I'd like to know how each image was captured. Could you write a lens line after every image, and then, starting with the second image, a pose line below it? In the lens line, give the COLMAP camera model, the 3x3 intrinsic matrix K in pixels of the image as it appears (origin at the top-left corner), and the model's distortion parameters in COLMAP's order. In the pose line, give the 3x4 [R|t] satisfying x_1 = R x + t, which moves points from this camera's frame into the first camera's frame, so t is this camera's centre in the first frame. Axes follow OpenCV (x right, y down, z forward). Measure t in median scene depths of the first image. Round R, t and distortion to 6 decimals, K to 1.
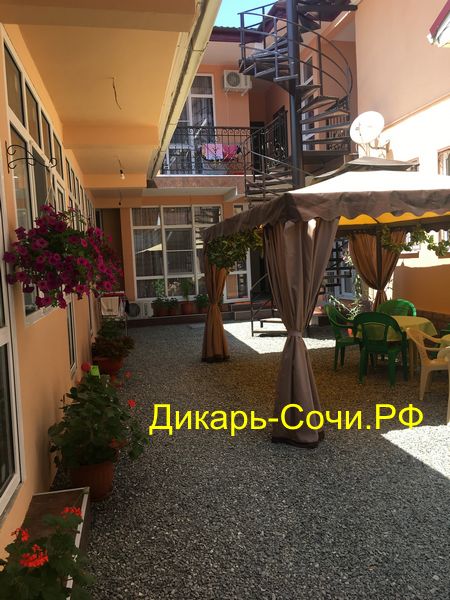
lens RADIAL K [[502.7, 0, 223.3], [0, 502.7, 293.9], [0, 0, 1]] dist [0.074950, -0.134643]
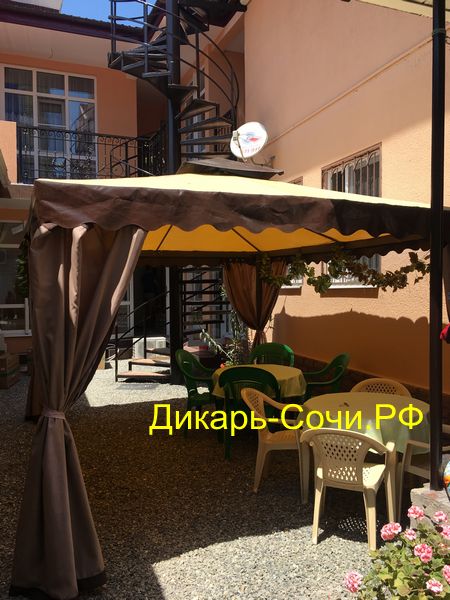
lens RADIAL K [[502.7, 0, 227.3], [0, 502.7, 297.4], [0, 0, 1]] dist [0.074950, -0.134643]
pose [[0.987436, 0.034630, 0.154175, 0.123611], [-0.026602, 0.998196, -0.053832, -0.015546], [-0.155761, 0.049054, 0.986576, 0.176233]]
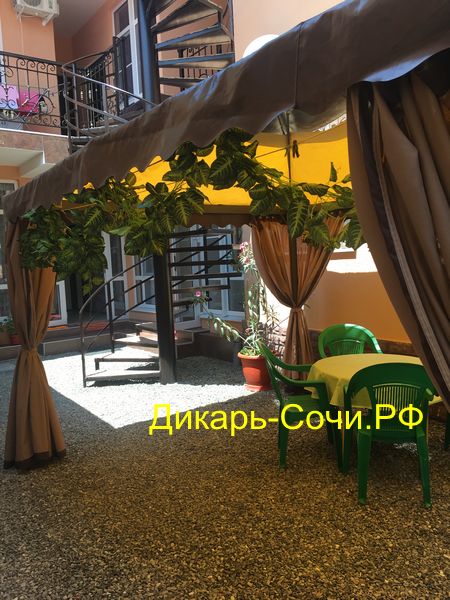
lens RADIAL K [[502.7, 0, 220.4], [0, 502.7, 300.1], [0, 0, 1]] dist [0.074950, -0.134643]
pose [[0.918040, -0.027477, 0.395535, -0.037614], [0.028588, 0.999587, 0.003085, -0.022330], [-0.395457, 0.008475, 0.918446, 0.426720]]
